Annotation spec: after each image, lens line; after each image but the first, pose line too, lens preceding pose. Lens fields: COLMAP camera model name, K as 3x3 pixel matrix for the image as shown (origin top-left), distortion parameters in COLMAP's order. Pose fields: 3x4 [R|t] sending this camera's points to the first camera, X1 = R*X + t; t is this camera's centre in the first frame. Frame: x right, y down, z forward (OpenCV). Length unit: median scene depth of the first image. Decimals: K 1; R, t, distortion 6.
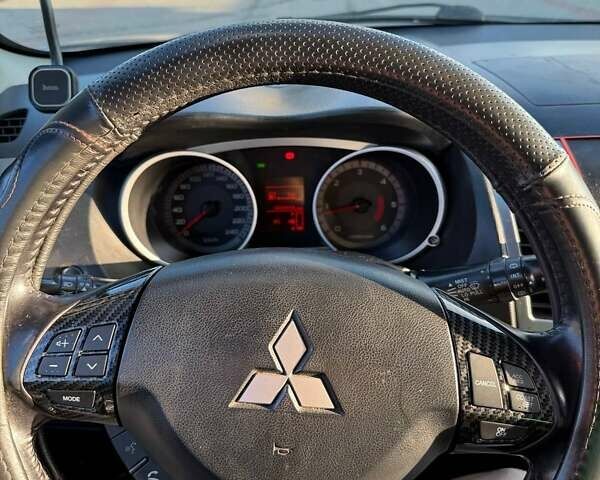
lens RADIAL K [[559.1, 0, 300.0], [0, 559.1, 240.0], [0, 0, 1]] dist [0.113658, -0.282229]
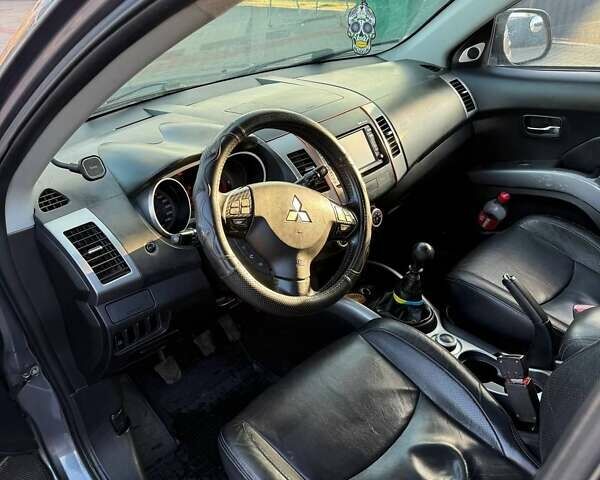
lens RADIAL K [[549.3, 0, 300.3], [0, 549.3, 245.3], [0, 0, 1]] dist [0.128289, -0.254586]
pose [[0.696967, -0.359557, 0.620448, -1.089823], [0.386513, 0.917136, 0.097311, 0.059203], [-0.604024, 0.171989, 0.778187, -0.783539]]
